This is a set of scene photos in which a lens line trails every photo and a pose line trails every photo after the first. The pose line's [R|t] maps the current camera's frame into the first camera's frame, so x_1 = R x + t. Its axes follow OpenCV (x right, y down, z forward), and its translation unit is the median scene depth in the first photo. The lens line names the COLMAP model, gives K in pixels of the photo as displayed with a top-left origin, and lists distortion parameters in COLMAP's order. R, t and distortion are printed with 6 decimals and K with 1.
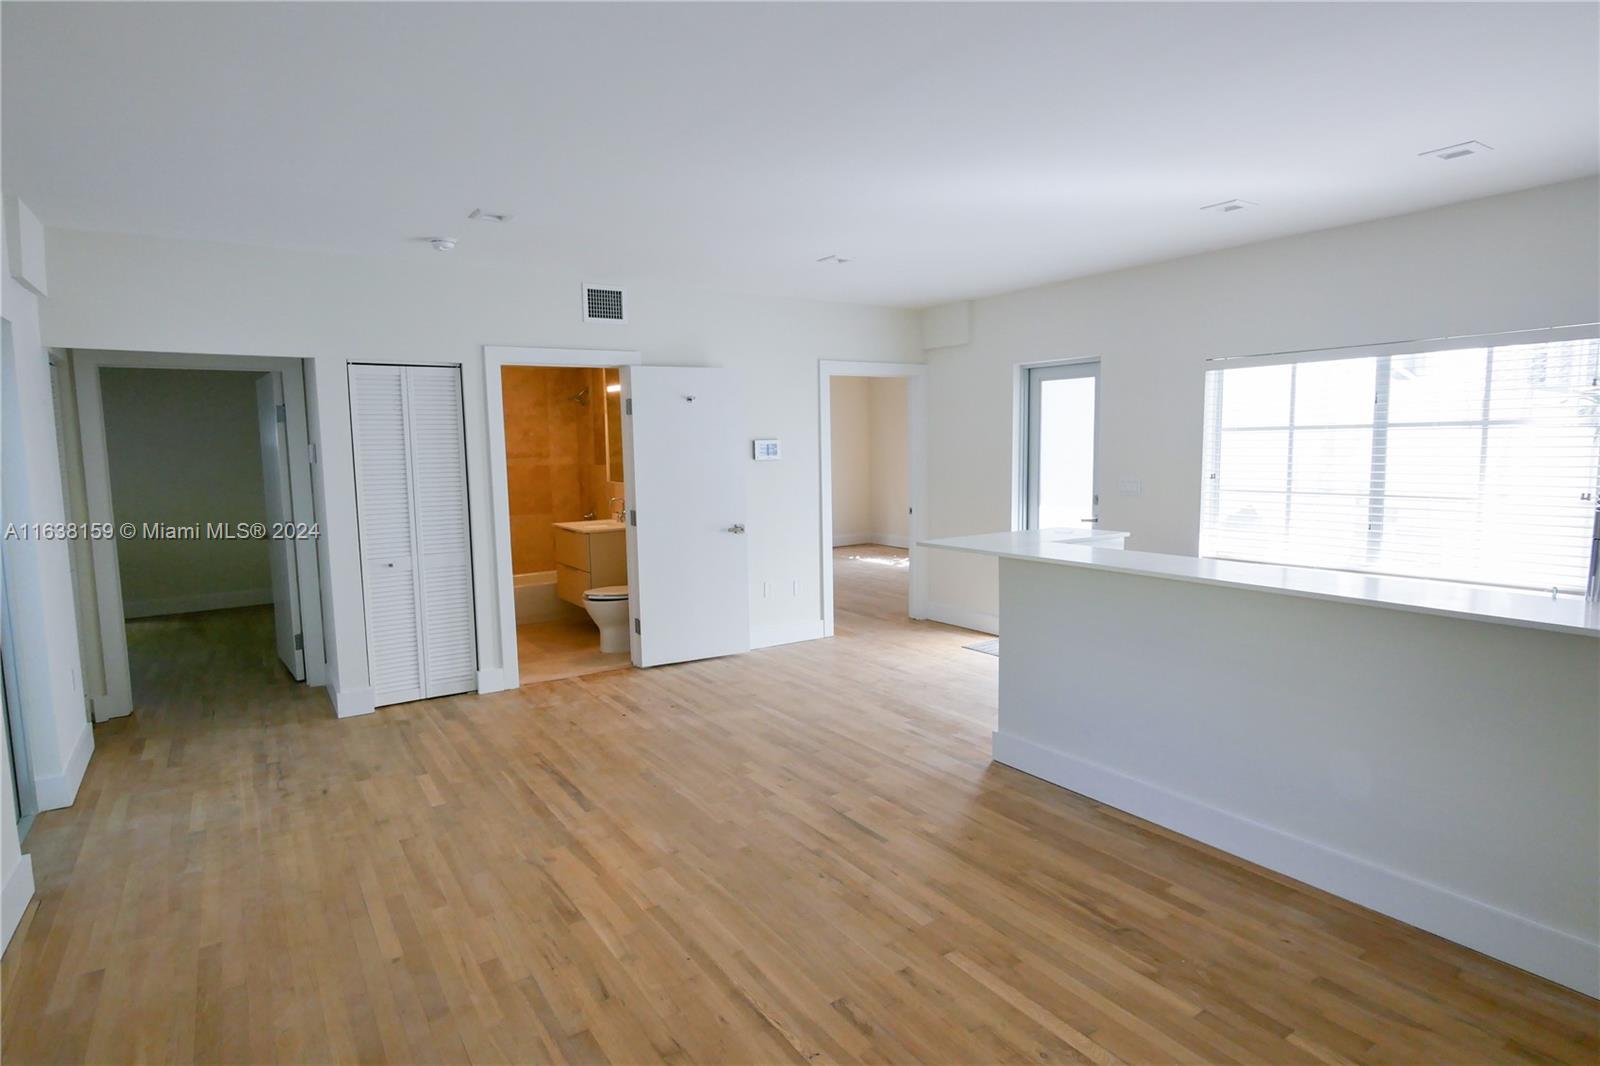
lens RADIAL K [[866.7, 0, 800.5], [0, 866.7, 532.1], [0, 0, 1]] dist [0.000665, -0.000881]
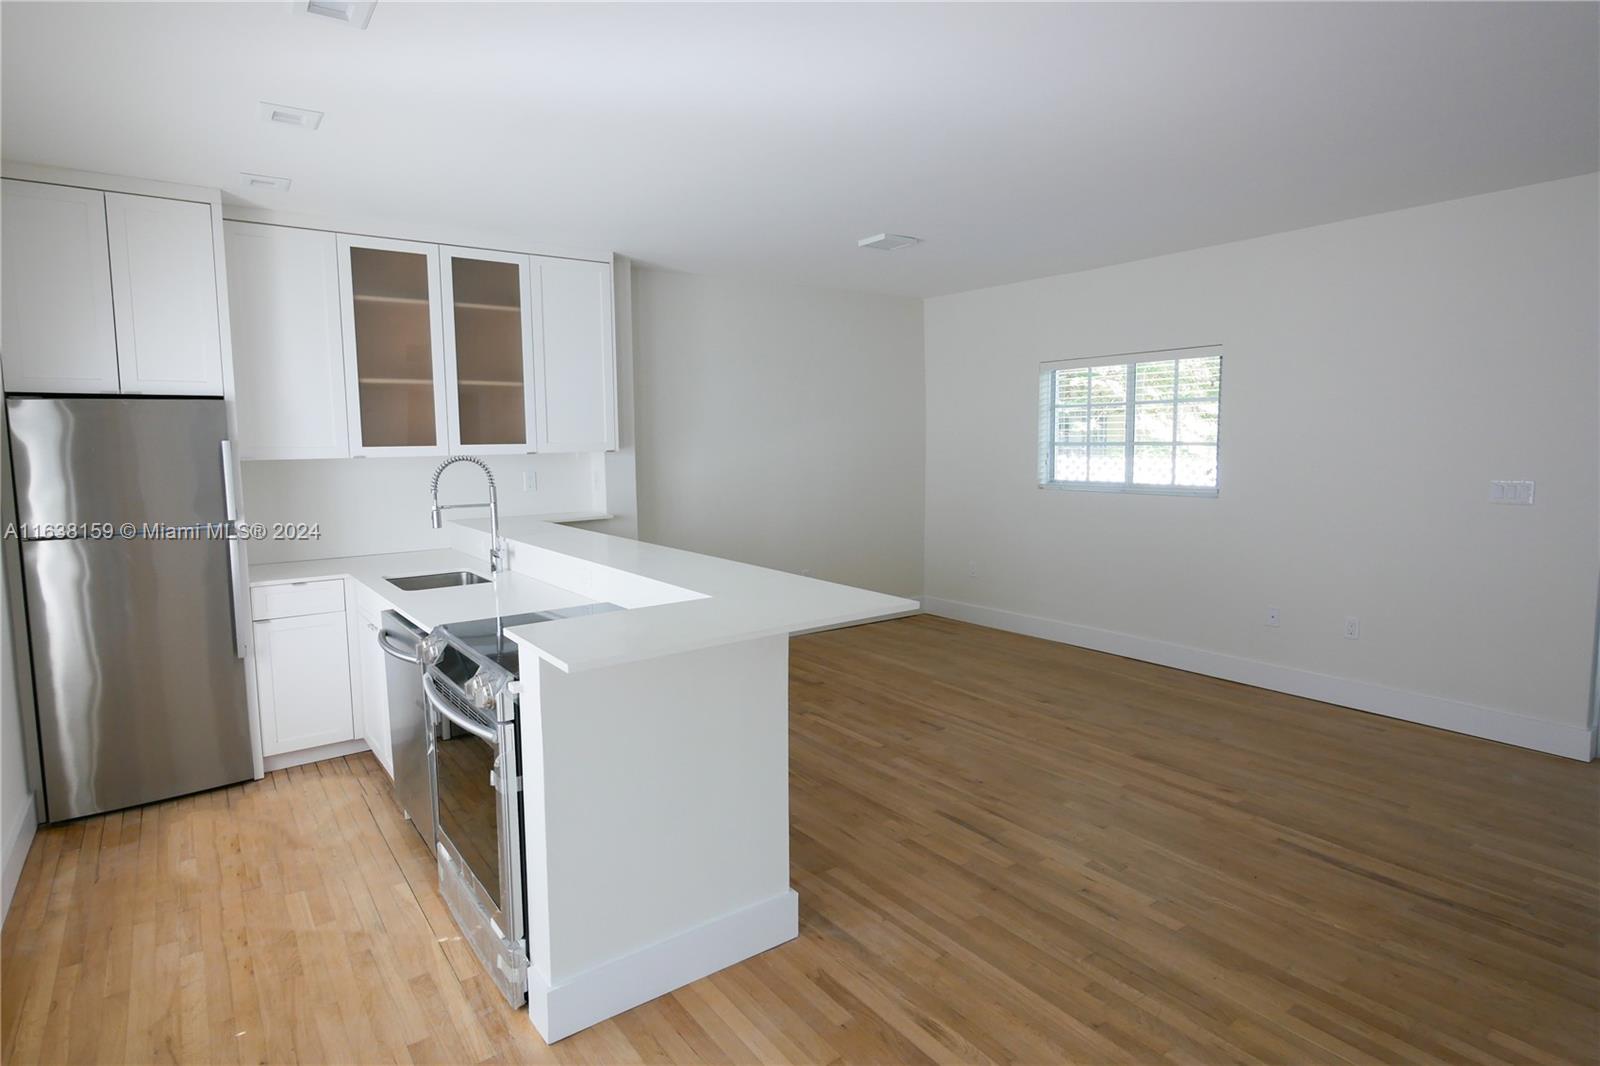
lens RADIAL K [[866.7, 0, 799.1], [0, 866.7, 527.4], [0, 0, 1]] dist [0.000665, -0.000881]
pose [[-0.998420, 0.038475, -0.040954, 0.296125], [0.029056, 0.977311, 0.209806, -0.209148], [0.048097, 0.208284, -0.976885, 1.969491]]
